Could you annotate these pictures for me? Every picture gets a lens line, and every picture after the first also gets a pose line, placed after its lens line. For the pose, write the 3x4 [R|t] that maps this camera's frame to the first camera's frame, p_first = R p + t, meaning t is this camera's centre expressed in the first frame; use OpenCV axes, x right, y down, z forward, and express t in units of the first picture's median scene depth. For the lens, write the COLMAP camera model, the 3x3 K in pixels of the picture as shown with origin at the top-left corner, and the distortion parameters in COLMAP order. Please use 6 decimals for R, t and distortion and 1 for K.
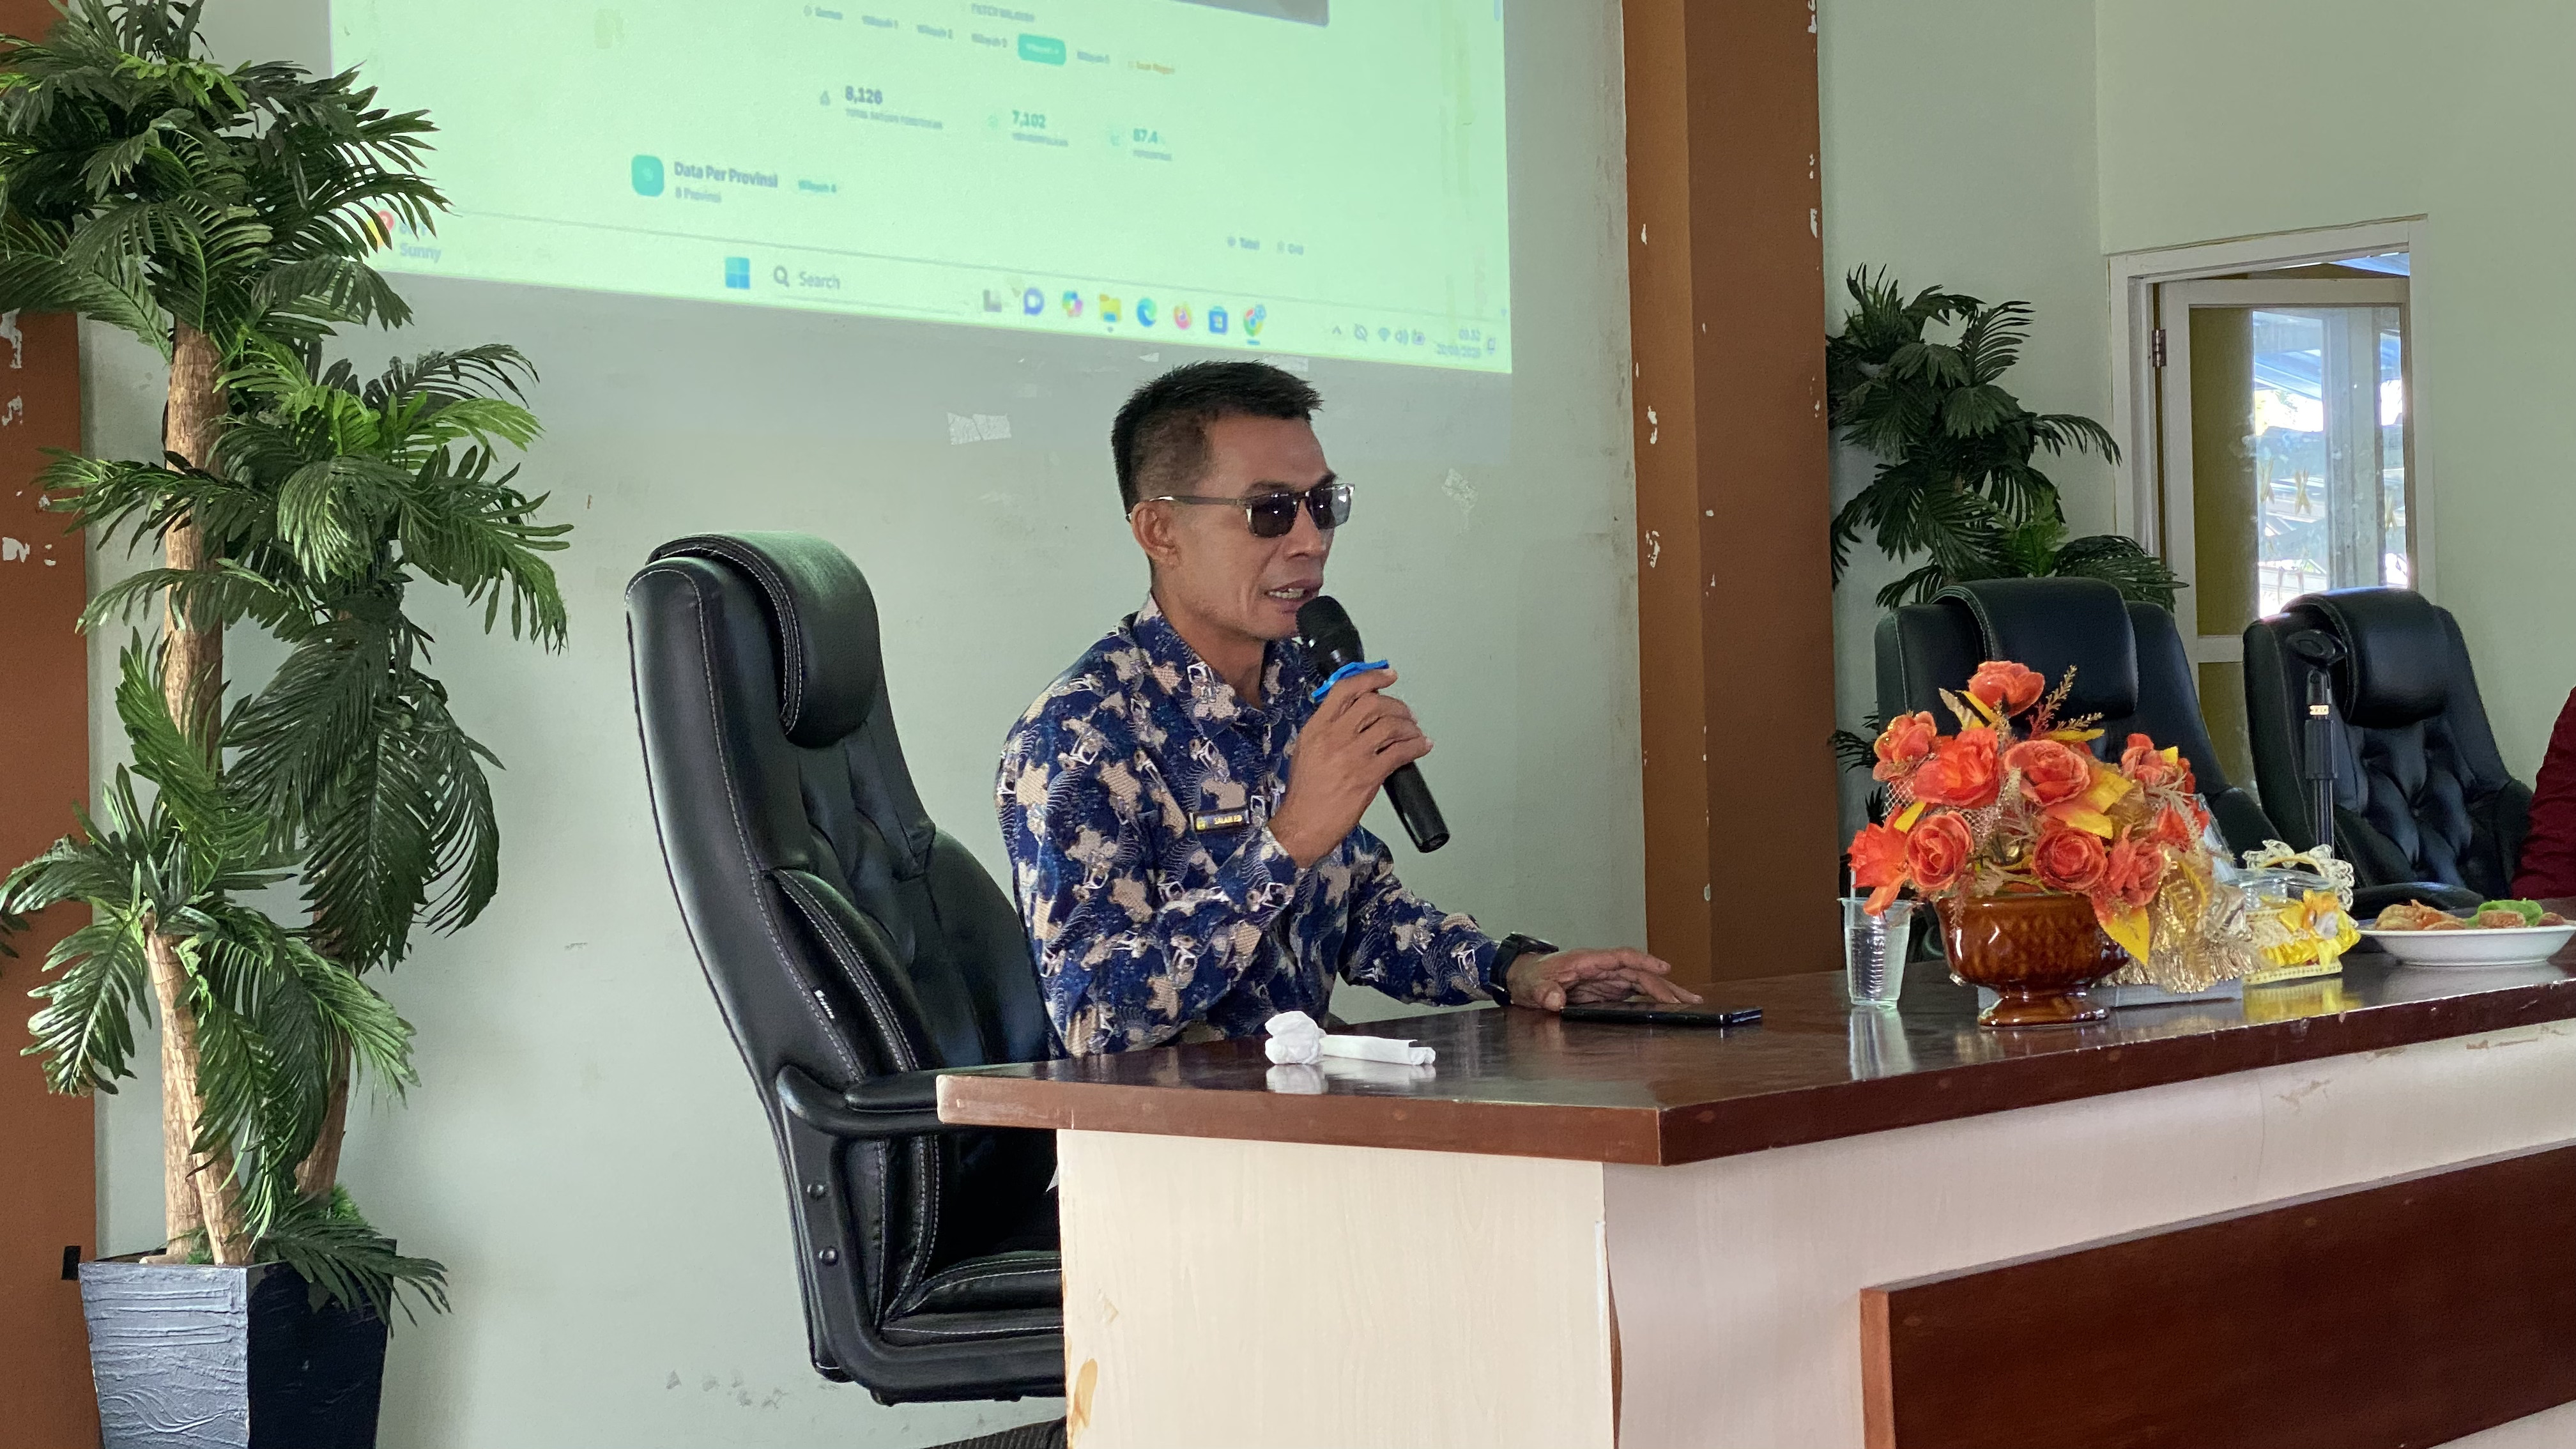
lens RADIAL K [[3767.8, 0, 1288.0], [0, 3767.8, 724.5], [0, 0, 1]] dist [0.086189, 0.444805]
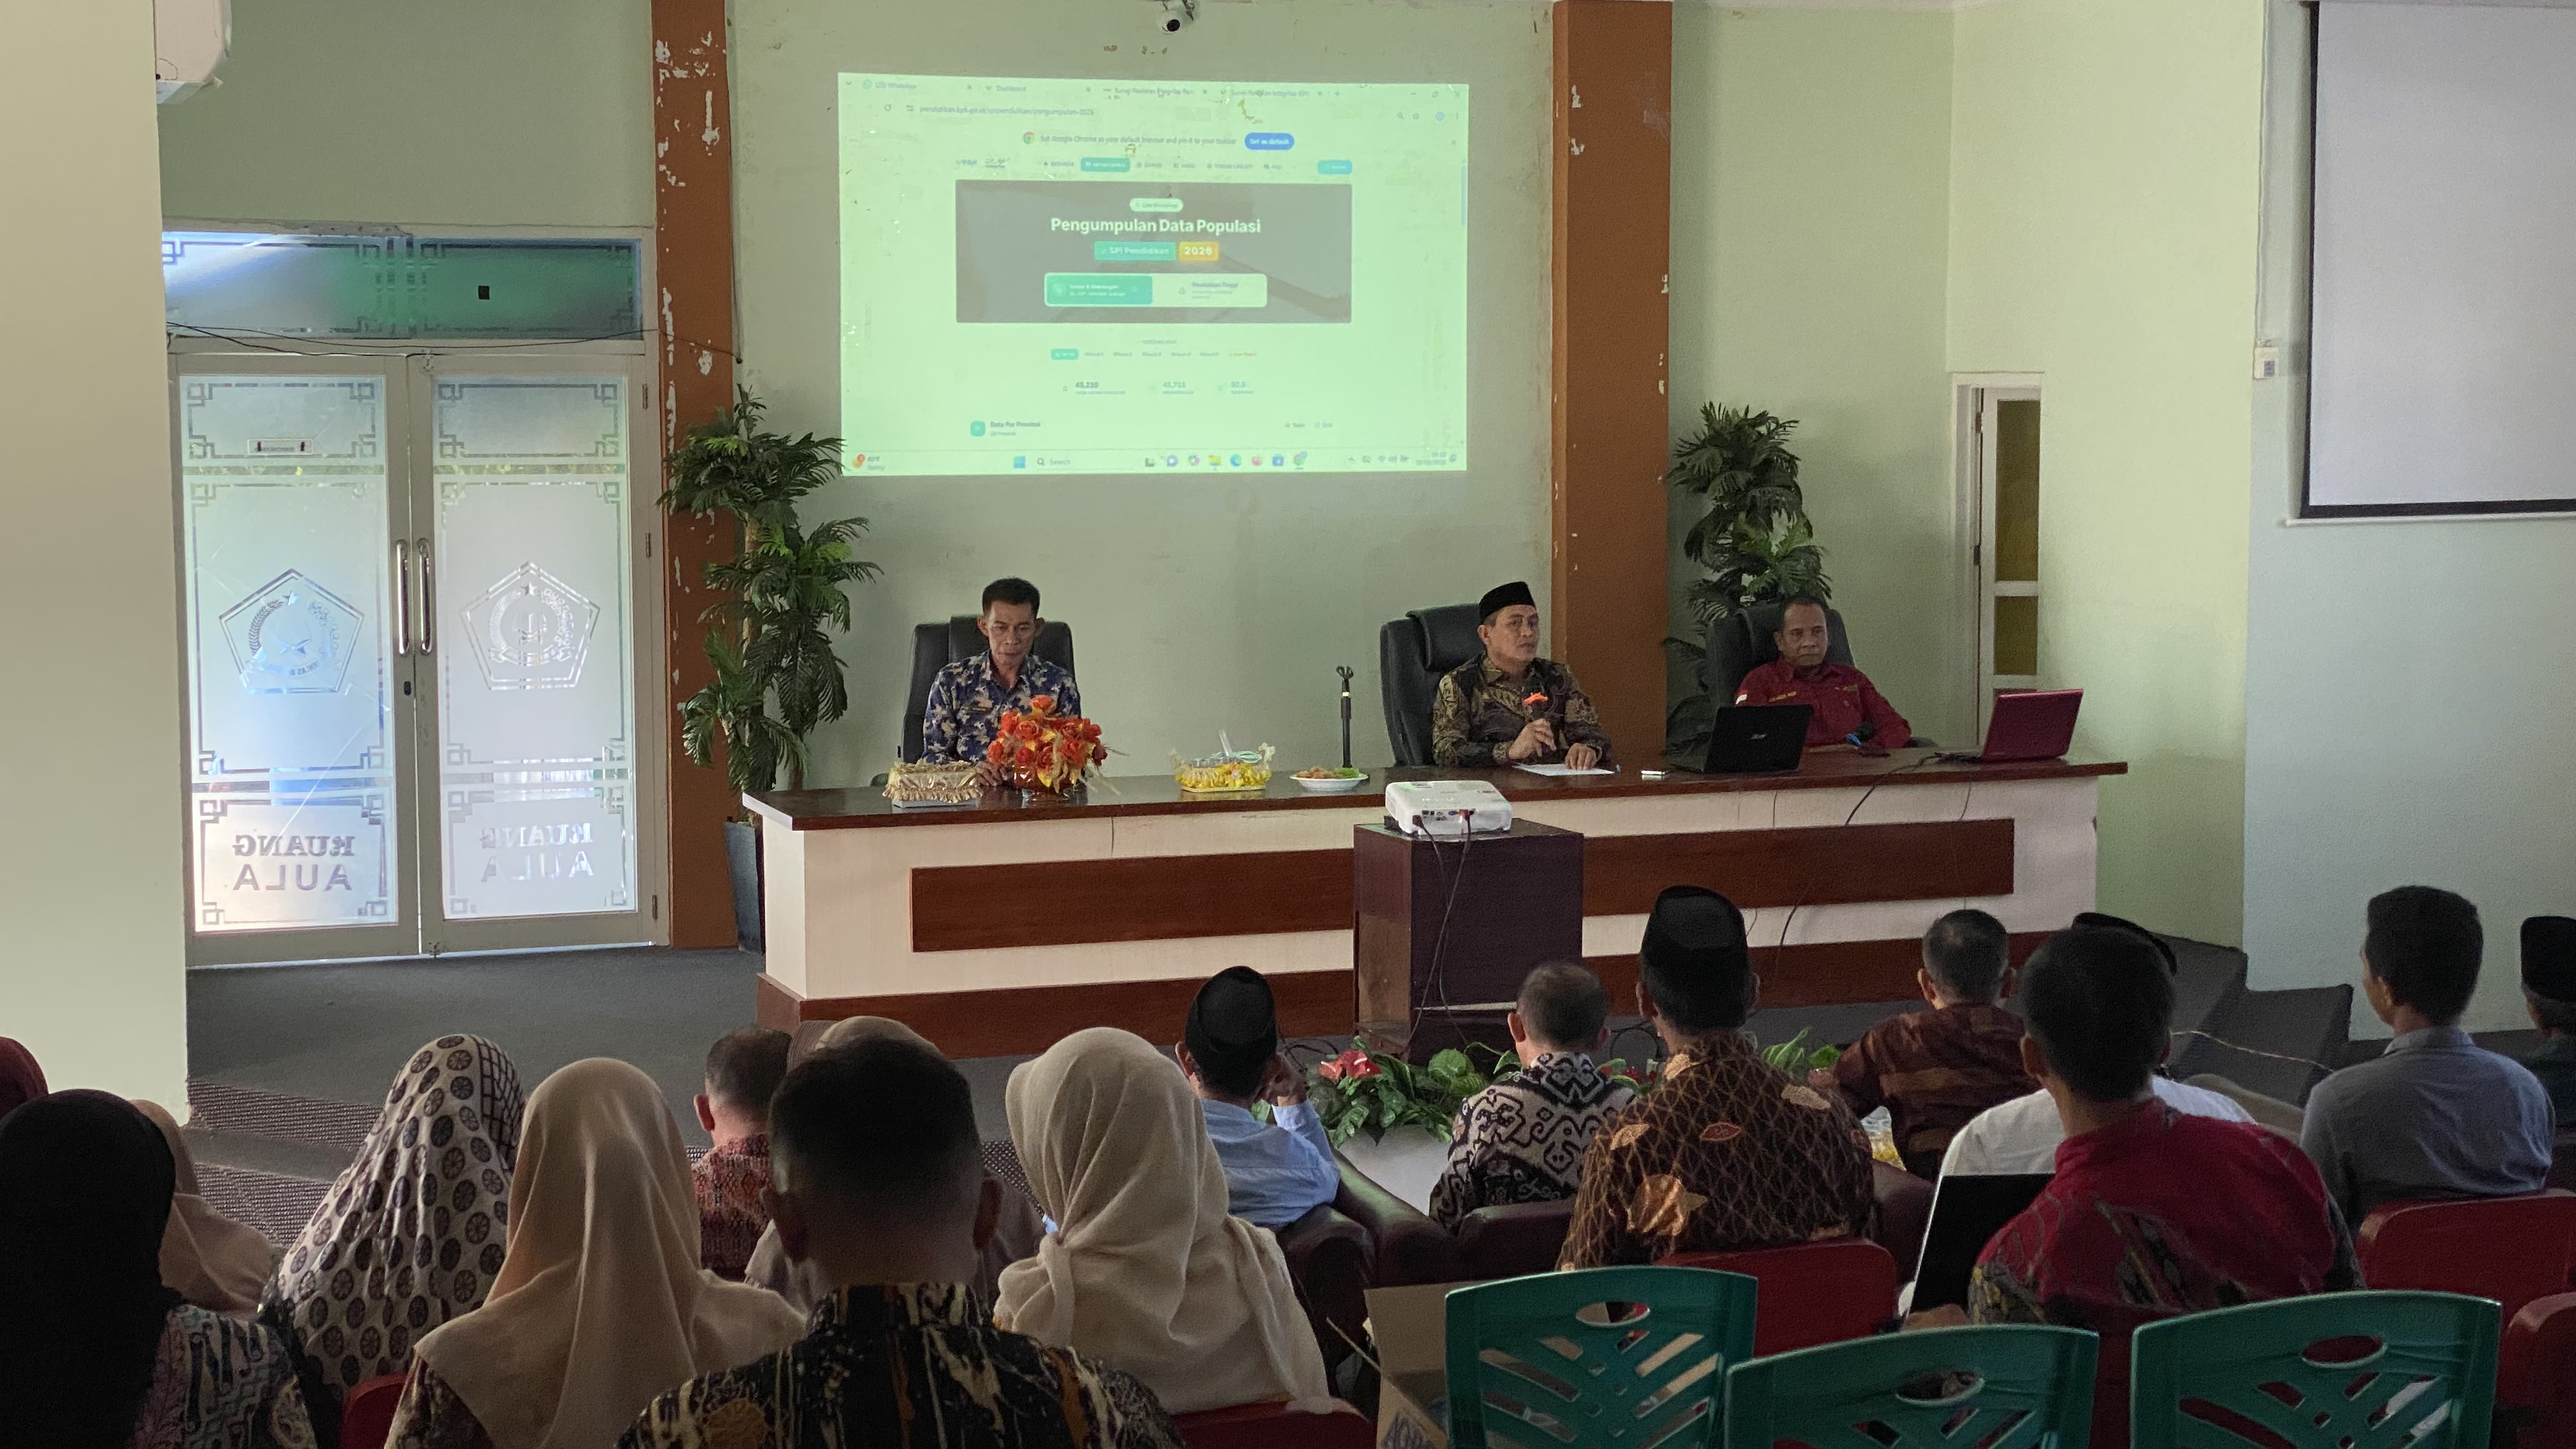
lens RADIAL K [[3767.8, 0, 1288.0], [0, 3767.8, 724.5], [0, 0, 1]] dist [0.086189, 0.444805]
pose [[0.880063, 0.072486, -0.469292, 1.129943], [-0.021539, 0.993357, 0.113039, -0.217395], [0.474368, -0.089373, 0.875778, -1.074201]]
